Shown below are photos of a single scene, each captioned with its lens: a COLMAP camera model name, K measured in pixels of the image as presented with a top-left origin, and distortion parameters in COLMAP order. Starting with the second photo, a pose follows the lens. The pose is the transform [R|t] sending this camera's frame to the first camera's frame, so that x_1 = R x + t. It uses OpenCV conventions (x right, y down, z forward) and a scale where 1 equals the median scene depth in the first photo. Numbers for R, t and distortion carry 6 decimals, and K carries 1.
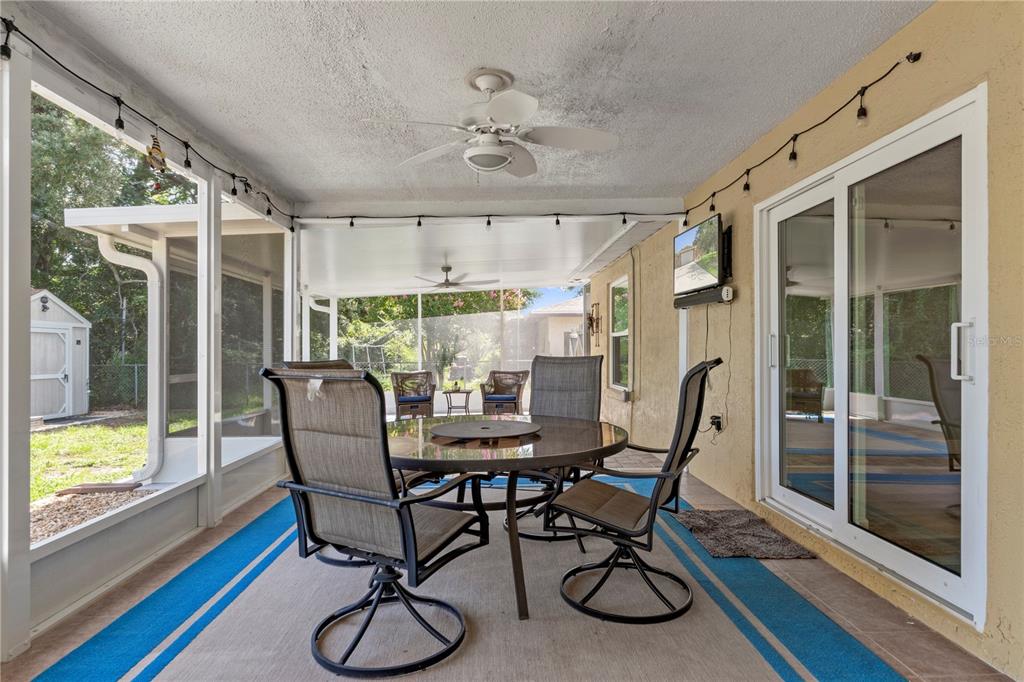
lens RADIAL K [[581.5, 0, 512.0], [0, 581.5, 341.0], [0, 0, 1]] dist [-0.000804, 0.000361]
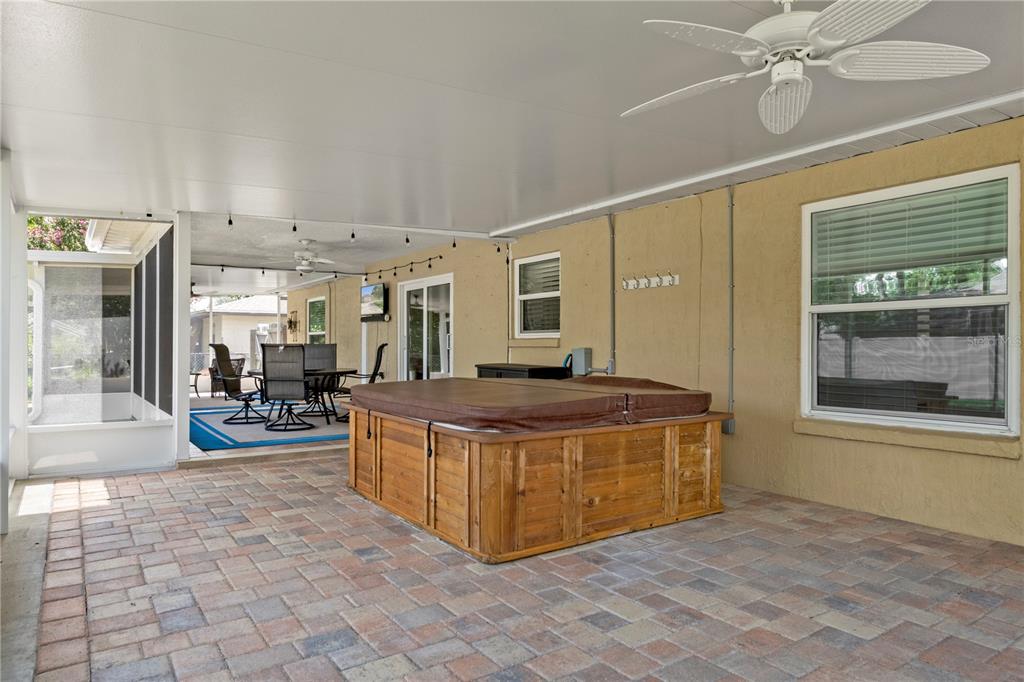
lens RADIAL K [[634.8, 0, 512.0], [0, 634.8, 341.0], [0, 0, 1]] dist [-0.000344, -0.000191]
pose [[0.840105, 0.005403, 0.542396, -0.580551], [-0.007822, 0.999967, 0.002154, 0.004160], [-0.542367, -0.006053, 0.840120, -1.394040]]
